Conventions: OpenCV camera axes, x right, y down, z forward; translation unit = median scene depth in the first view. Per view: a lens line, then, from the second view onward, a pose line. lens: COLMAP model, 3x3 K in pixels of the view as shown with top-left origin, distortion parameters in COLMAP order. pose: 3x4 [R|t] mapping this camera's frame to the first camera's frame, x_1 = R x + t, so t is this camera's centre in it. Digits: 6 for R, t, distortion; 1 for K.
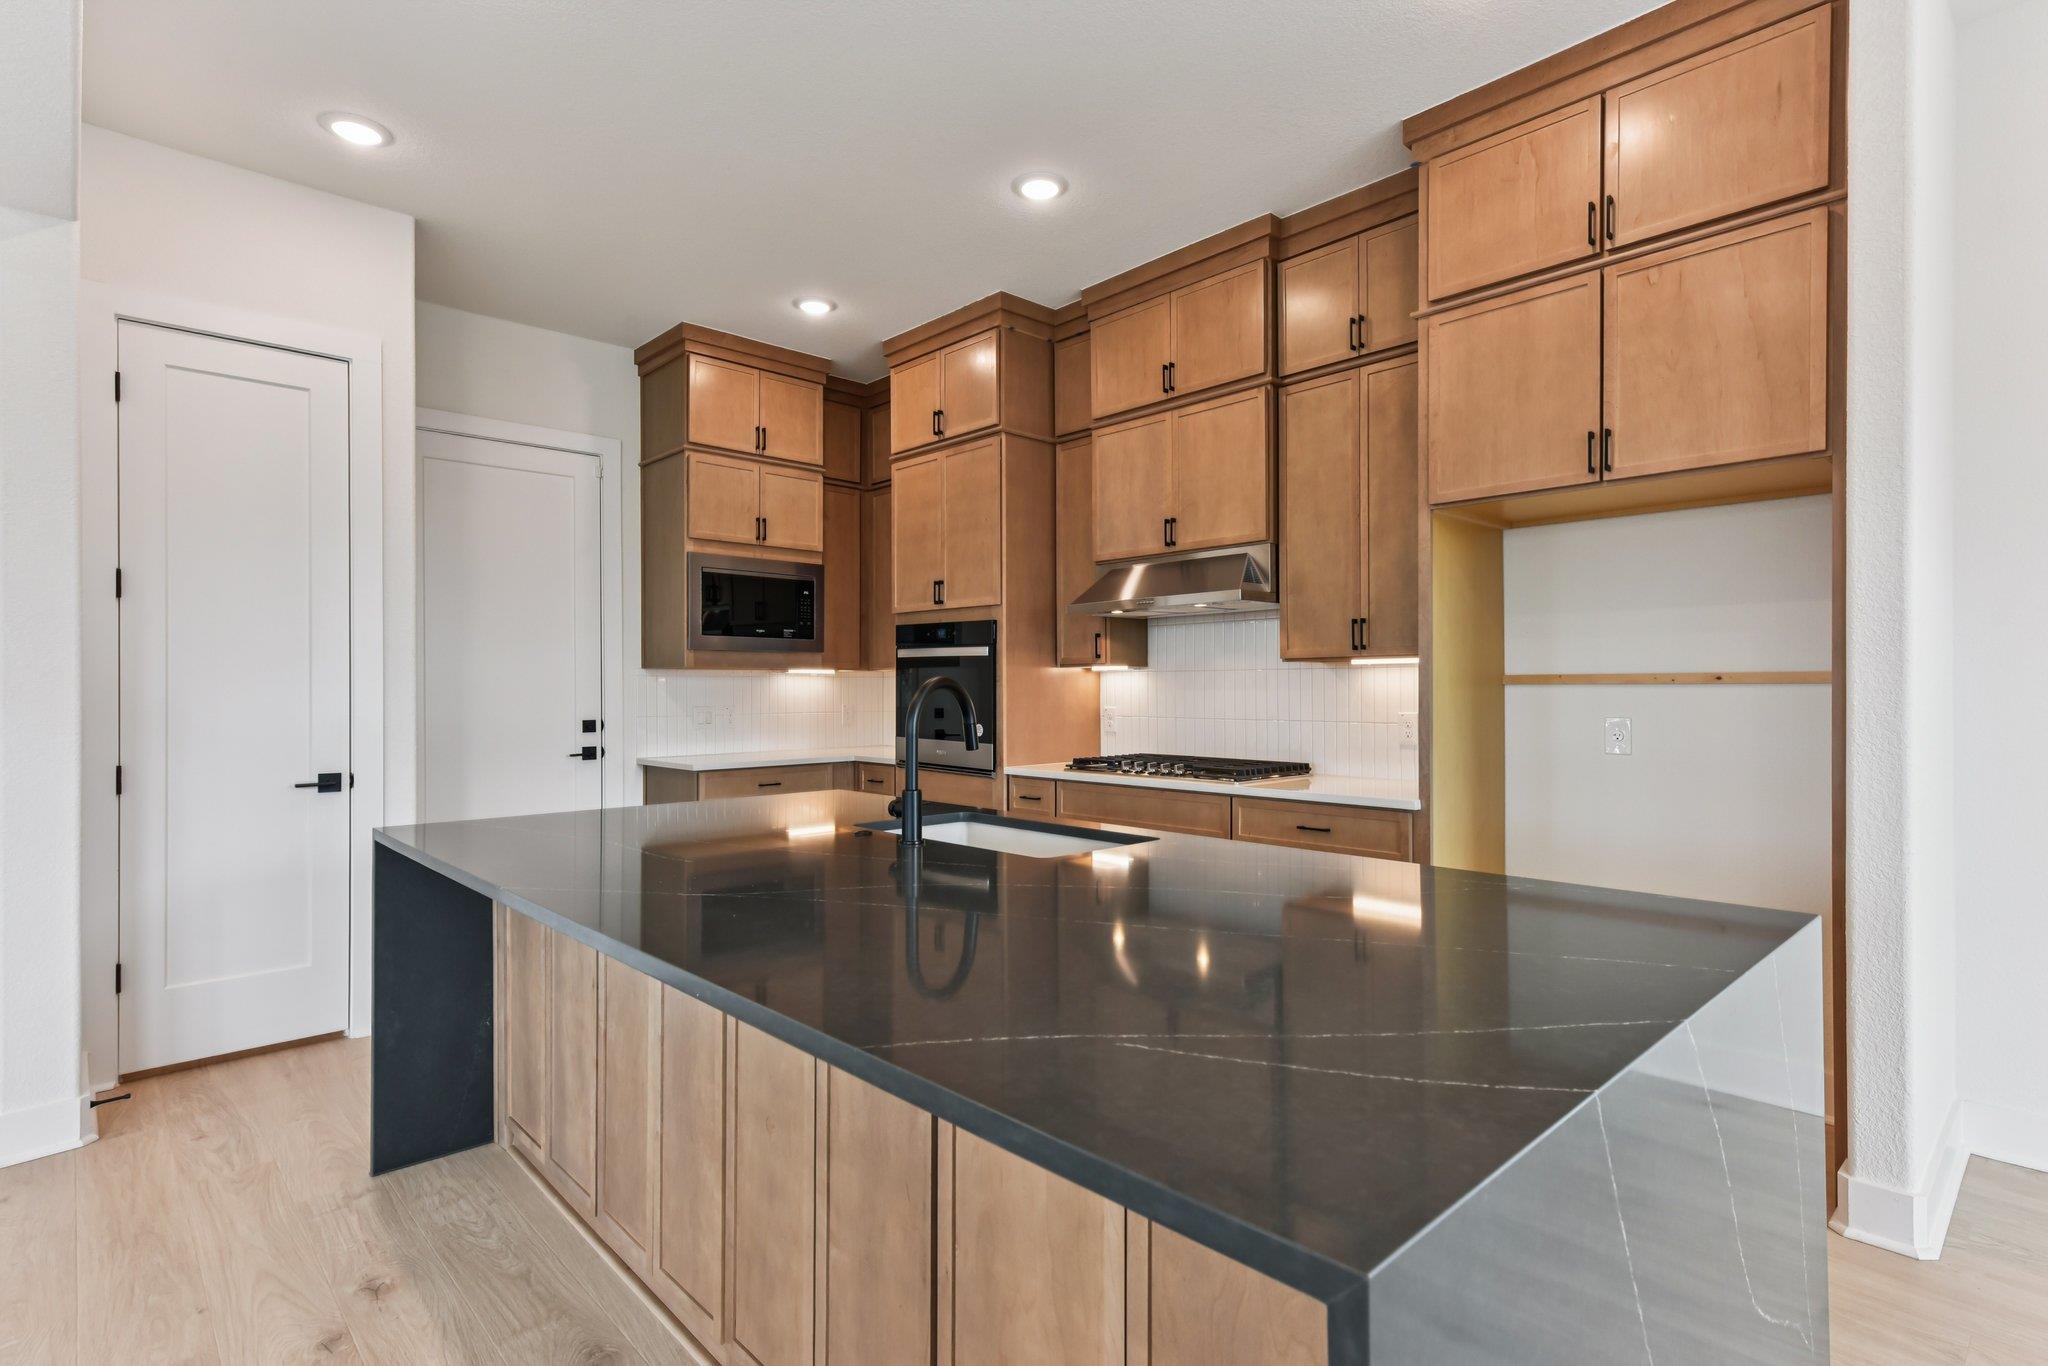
lens RADIAL K [[1006.0, 0, 1034.8], [0, 1006.0, 684.4], [0, 0, 1]] dist [0.017577, -0.001235]
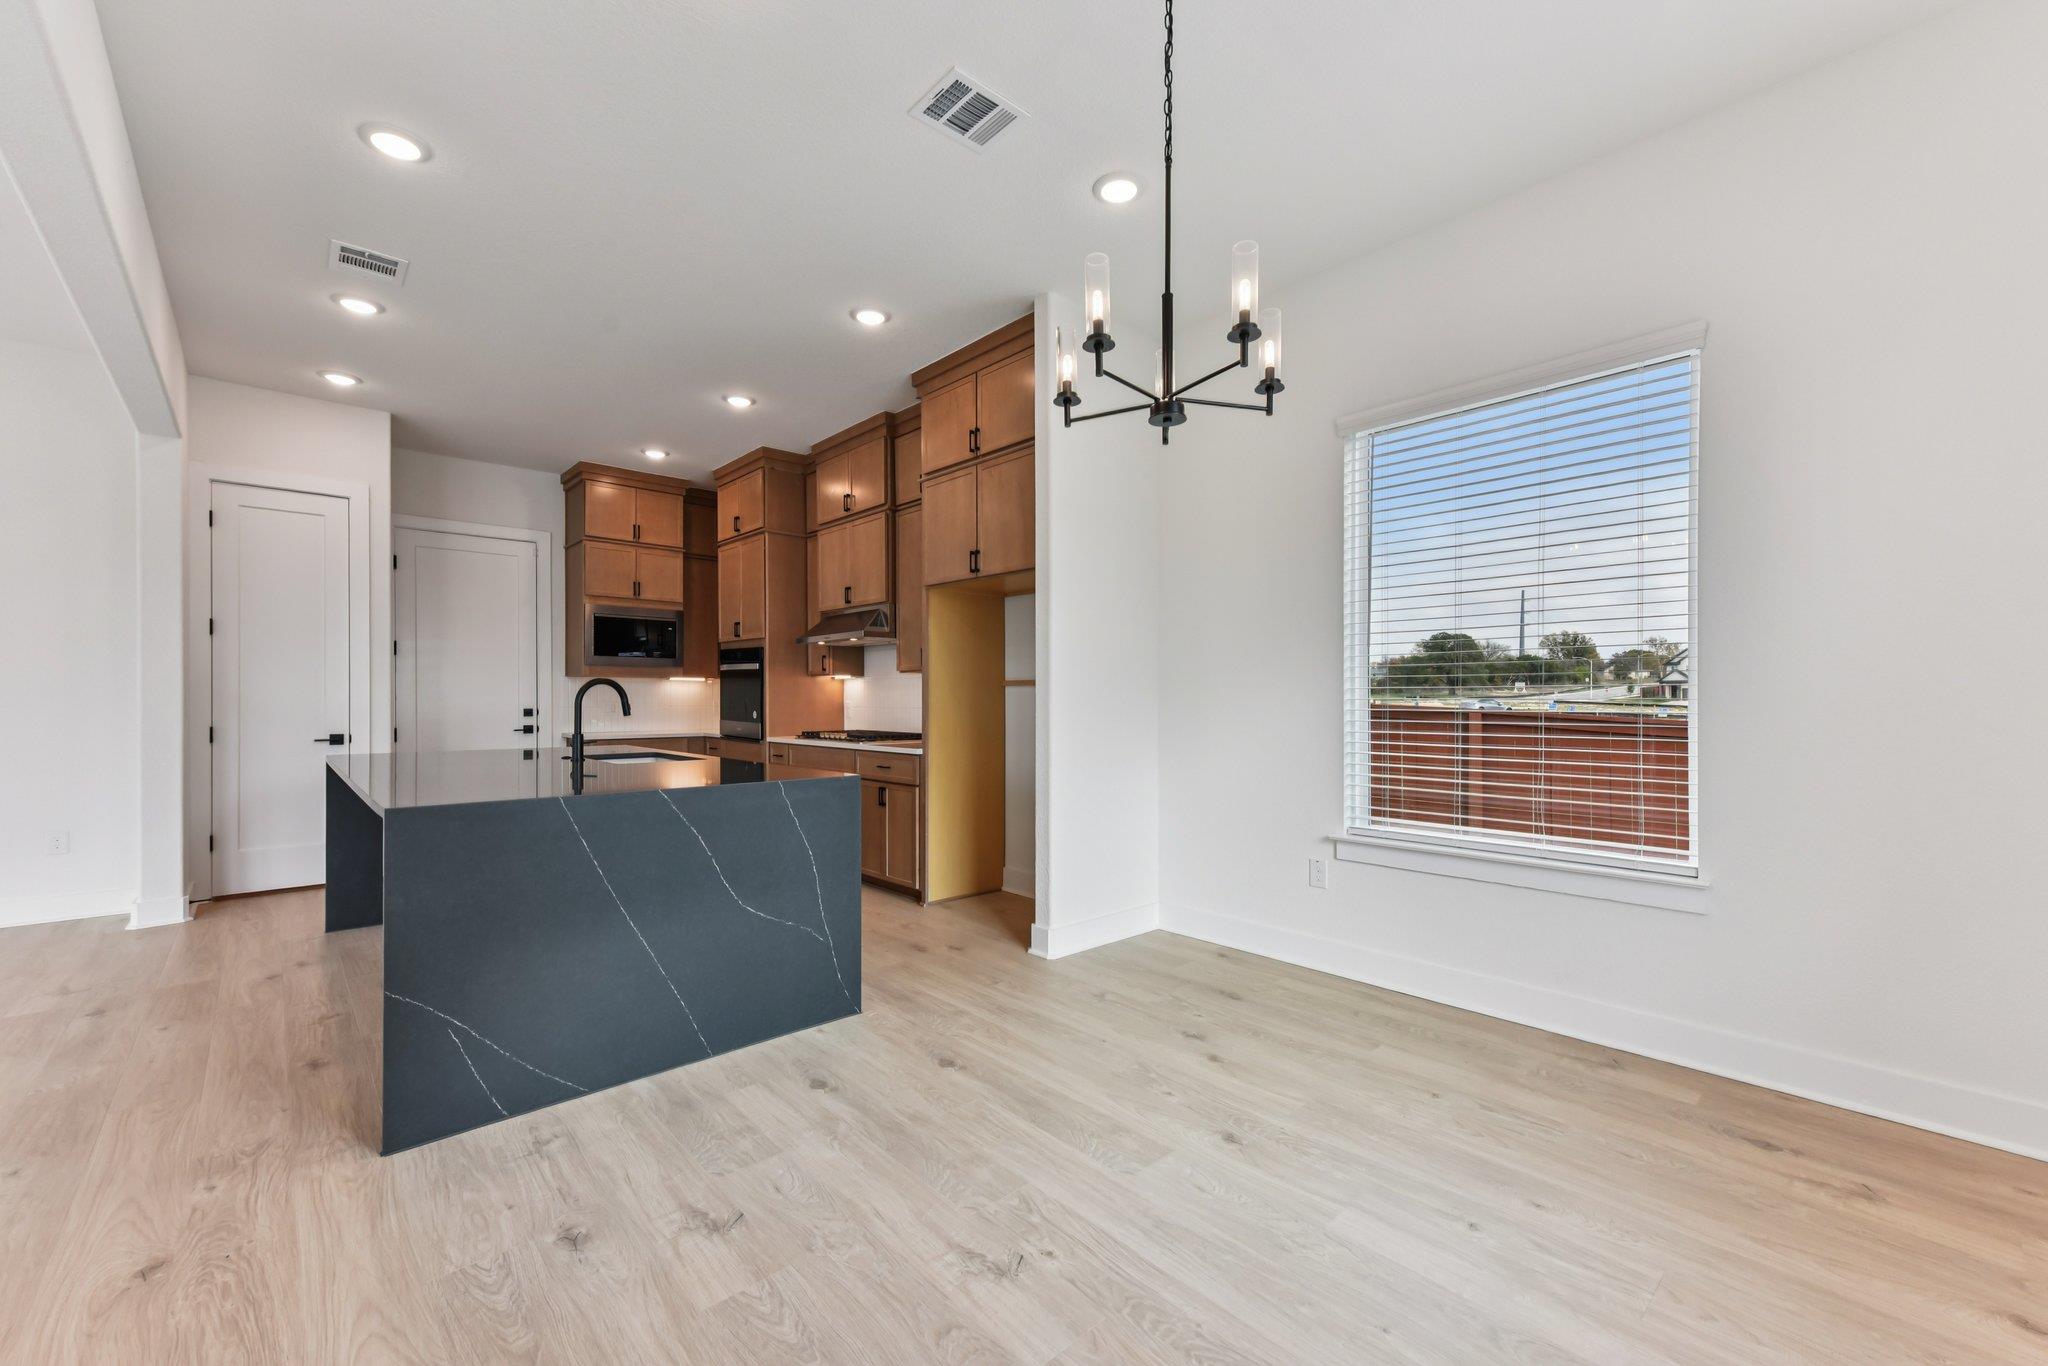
lens RADIAL K [[826.4, 0, 1031.7], [0, 826.4, 698.9], [0, 0, 1]] dist [0.012361, -0.000358]
pose [[0.999890, 0.003864, -0.014329, 0.404498], [-0.003799, 0.999983, 0.004523, 0.012027], [0.014346, -0.004468, 0.999887, -0.324538]]
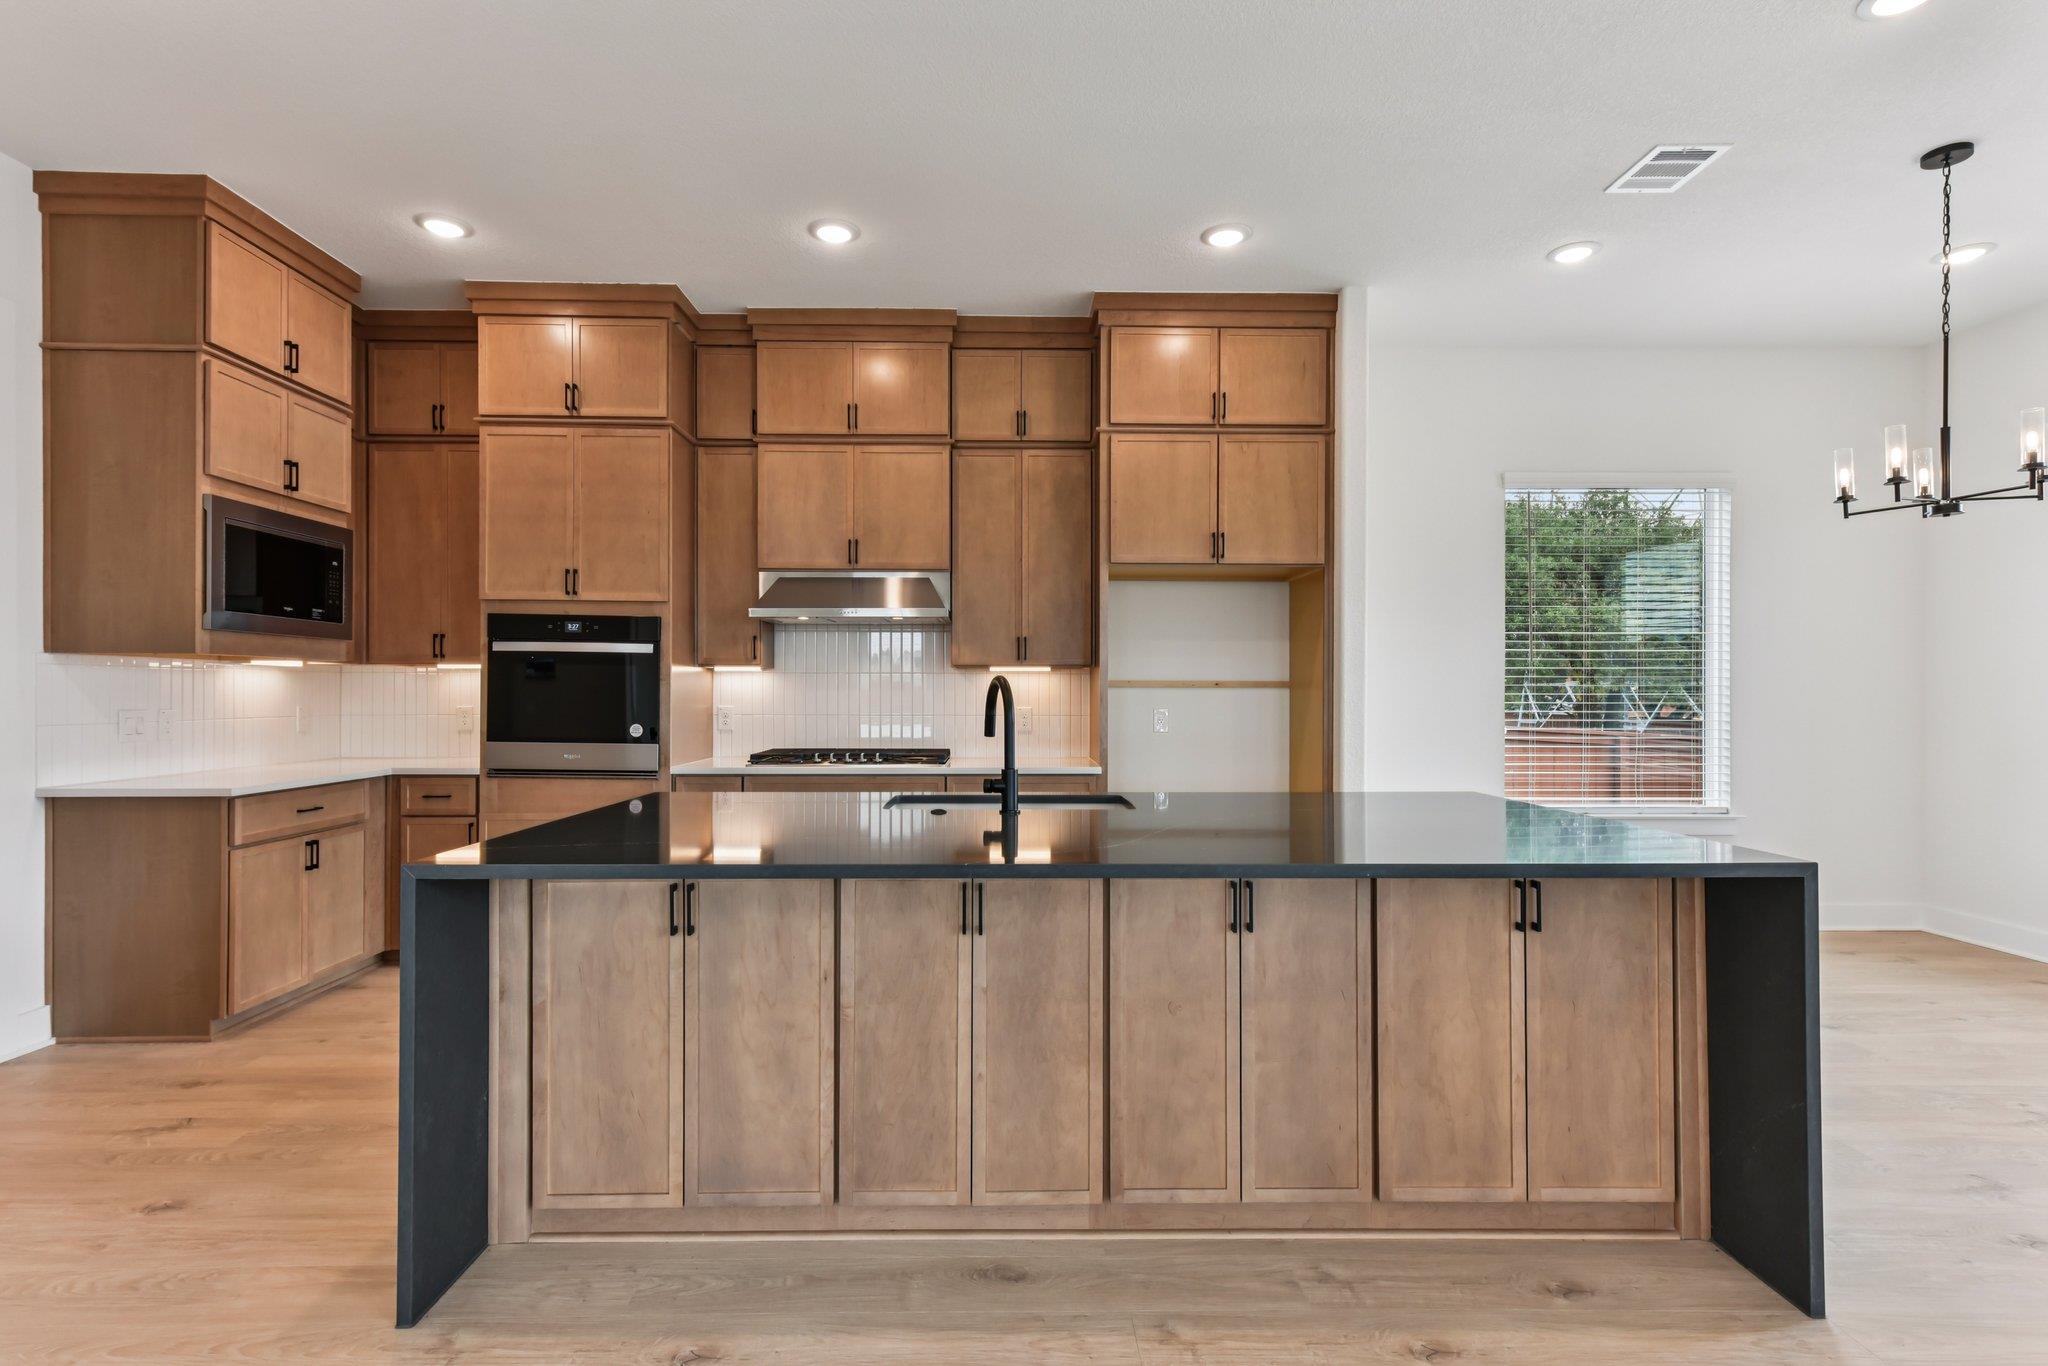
lens RADIAL K [[983.5, 0, 1012.0], [0, 983.5, 688.8], [0, 0, 1]] dist [0.014471, -0.001547]
pose [[0.674033, 0.006788, 0.738670, -0.500575], [-0.007067, 0.999971, -0.002740, 0.005883], [-0.738668, -0.003373, 0.674061, 0.099286]]
